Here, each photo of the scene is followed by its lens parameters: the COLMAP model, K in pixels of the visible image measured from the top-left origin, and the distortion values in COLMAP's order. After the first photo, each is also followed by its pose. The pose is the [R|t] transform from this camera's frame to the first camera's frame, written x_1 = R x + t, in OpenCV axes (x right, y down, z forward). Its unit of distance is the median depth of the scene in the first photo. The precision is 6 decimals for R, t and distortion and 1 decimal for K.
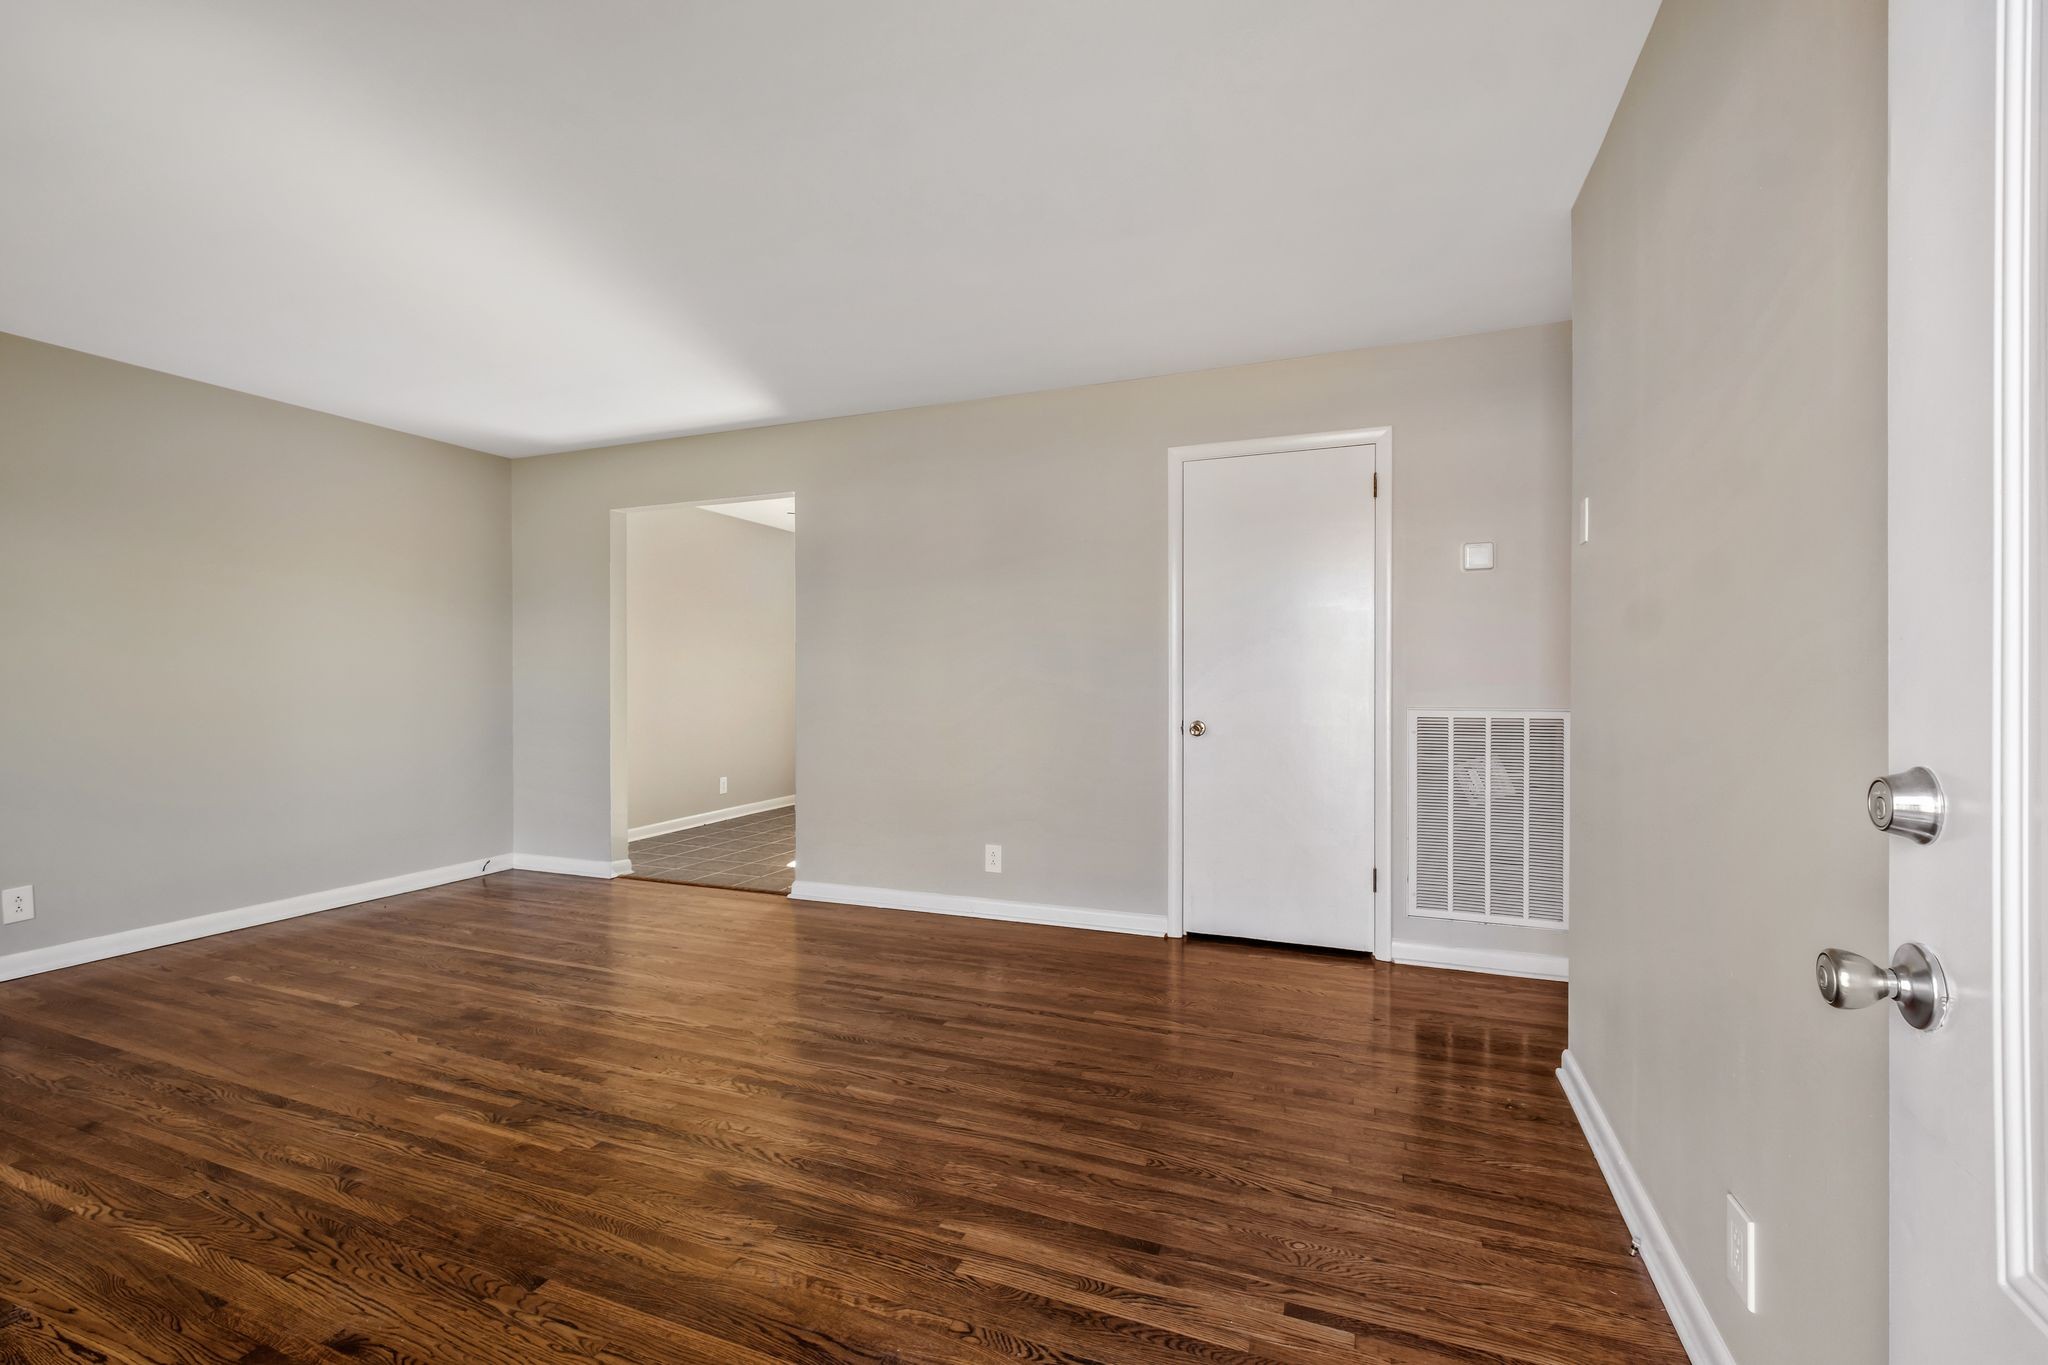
lens RADIAL K [[920.3, 0, 1020.5], [0, 920.3, 674.5], [0, 0, 1]] dist [-0.012483, -0.000314]
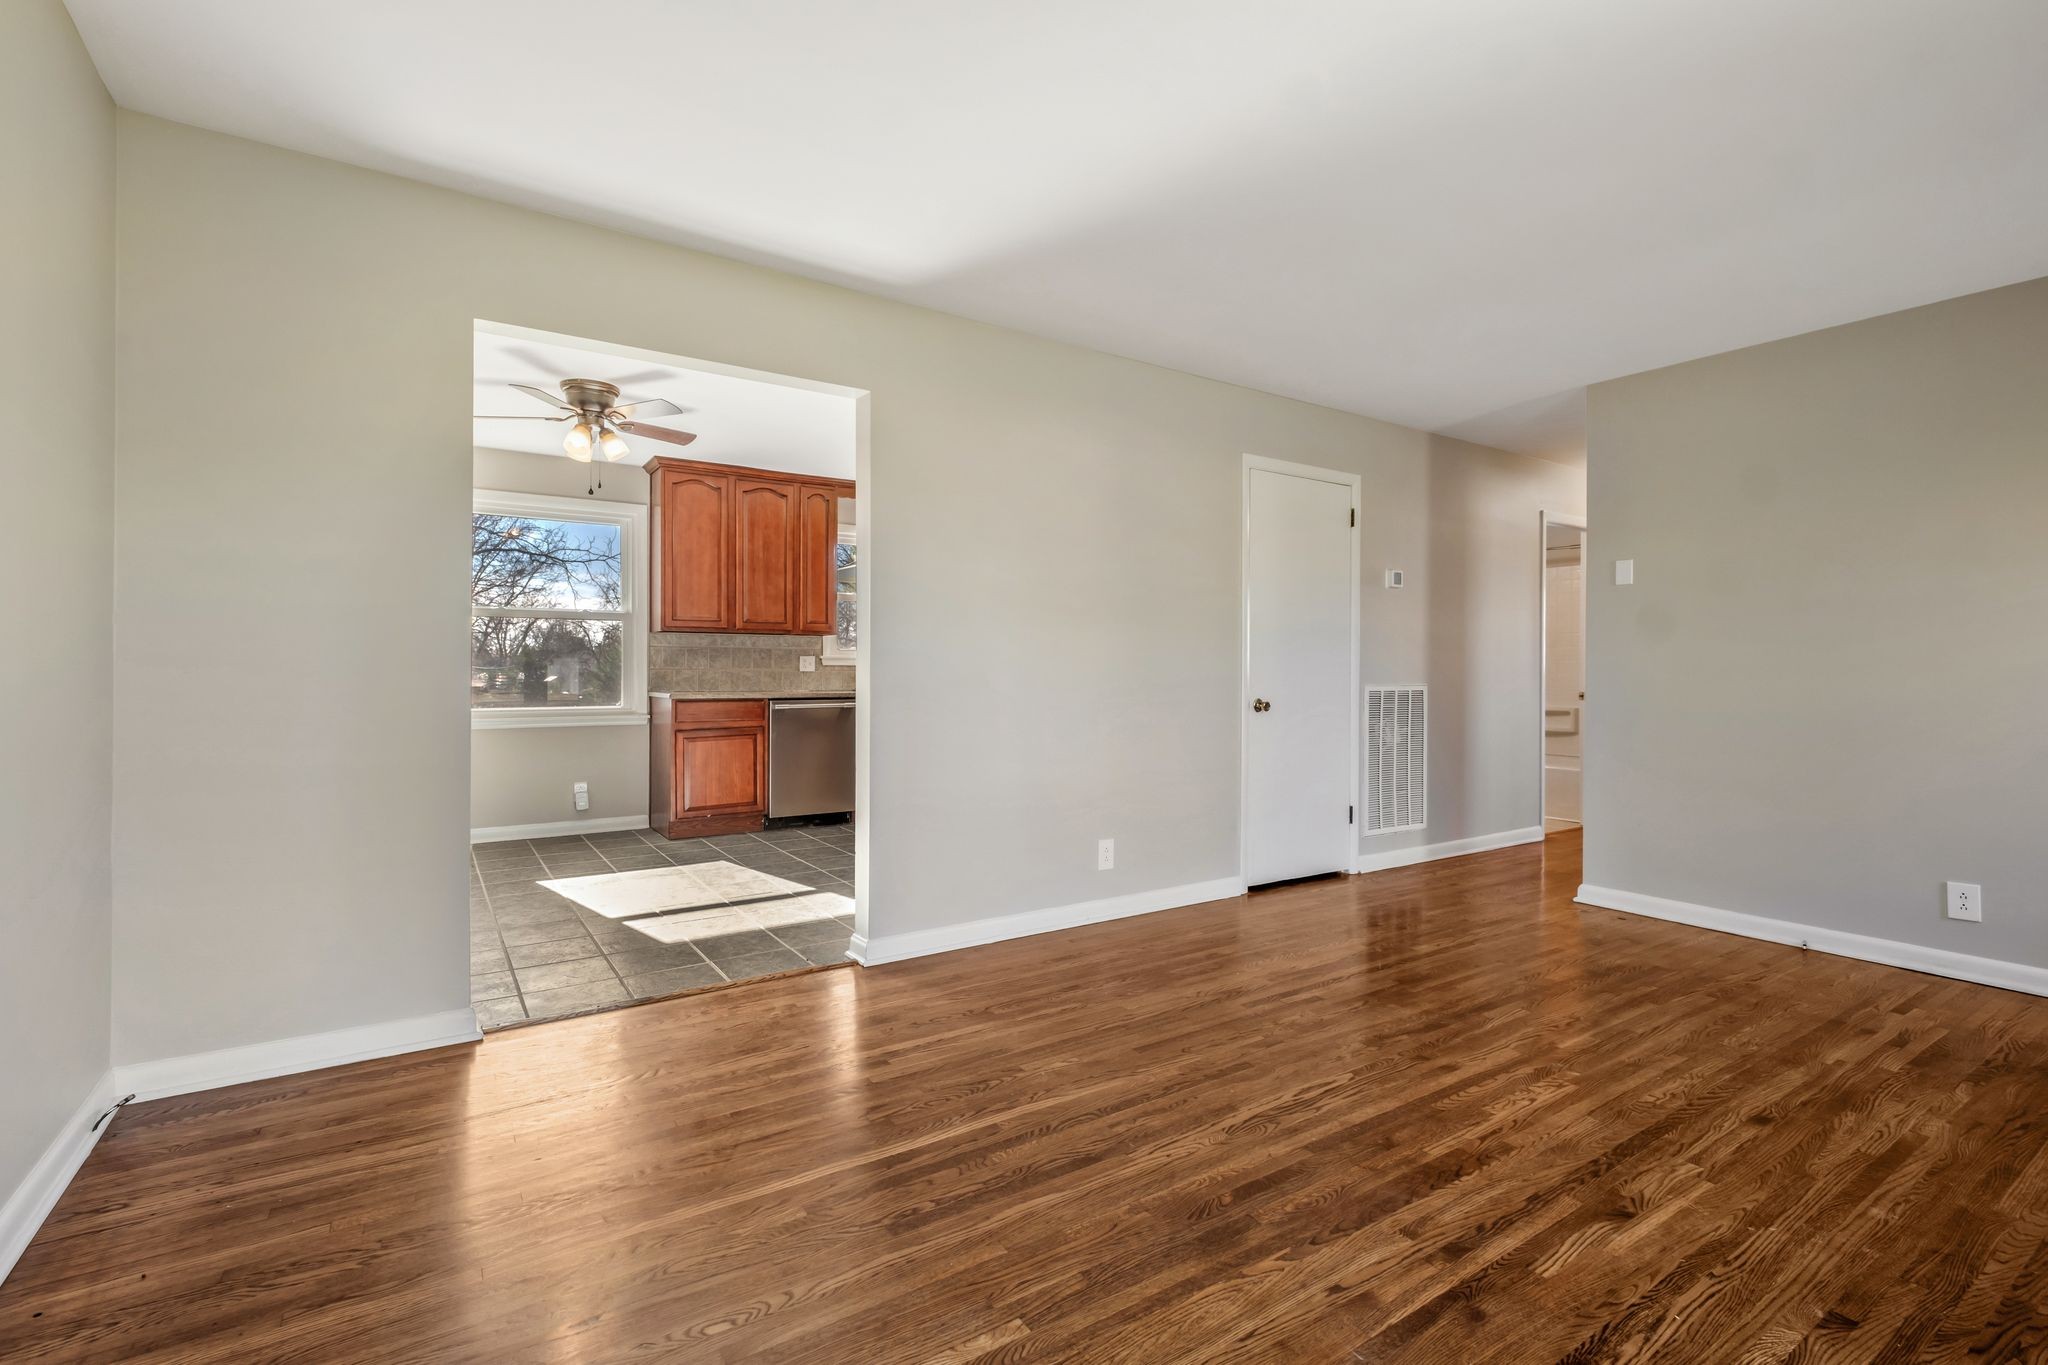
lens RADIAL K [[920.3, 0, 1020.5], [0, 920.3, 674.5], [0, 0, 1]] dist [-0.012483, -0.000314]
pose [[0.578644, -0.005442, 0.815562, -1.036307], [-0.006064, 0.999921, 0.010975, 0.011489], [-0.815558, -0.011296, 0.578565, 0.668487]]
